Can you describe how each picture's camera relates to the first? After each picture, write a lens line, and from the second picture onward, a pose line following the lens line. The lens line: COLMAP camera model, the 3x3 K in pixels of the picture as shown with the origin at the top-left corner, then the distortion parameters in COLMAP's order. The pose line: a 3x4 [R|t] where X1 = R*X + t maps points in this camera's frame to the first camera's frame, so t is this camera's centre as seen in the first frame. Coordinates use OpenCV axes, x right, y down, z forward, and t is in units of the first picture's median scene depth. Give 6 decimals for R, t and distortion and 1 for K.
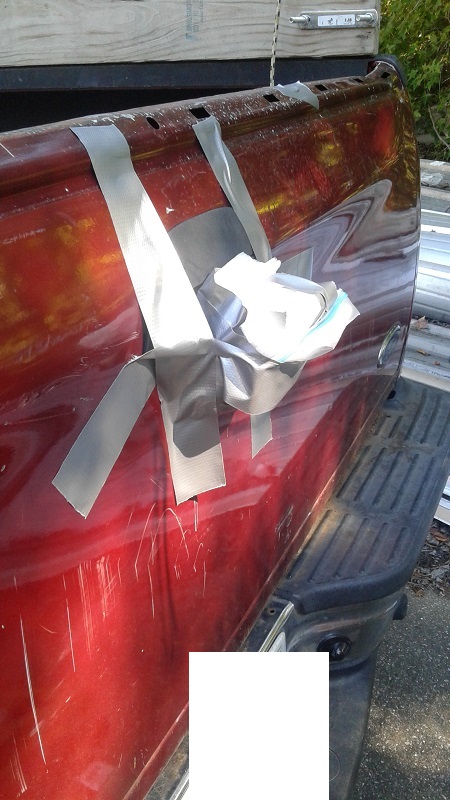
lens RADIAL K [[726.3, 0, 225.4], [0, 726.3, 400.4], [0, 0, 1]] dist [0.051694, -0.031969]
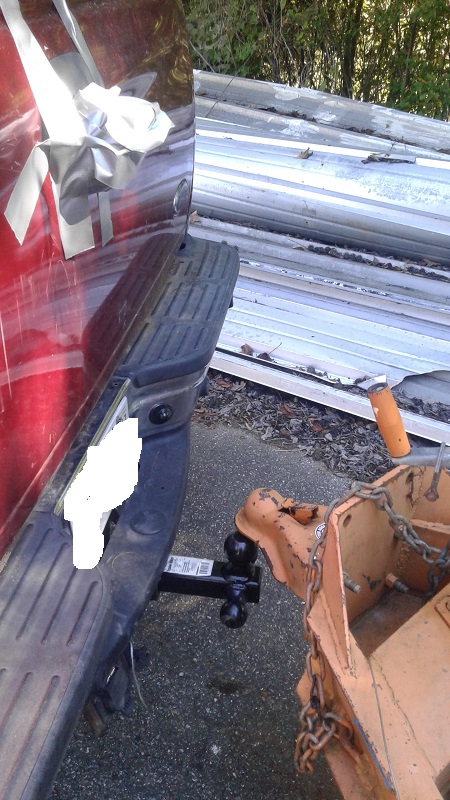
lens RADIAL K [[726.3, 0, 225.3], [0, 726.3, 399.9], [0, 0, 1]] dist [0.051694, -0.031969]
pose [[0.951291, -0.098450, 0.292153, -0.133322], [0.068566, 0.991470, 0.110846, 0.174562], [-0.300574, -0.085415, 0.949926, -0.327392]]
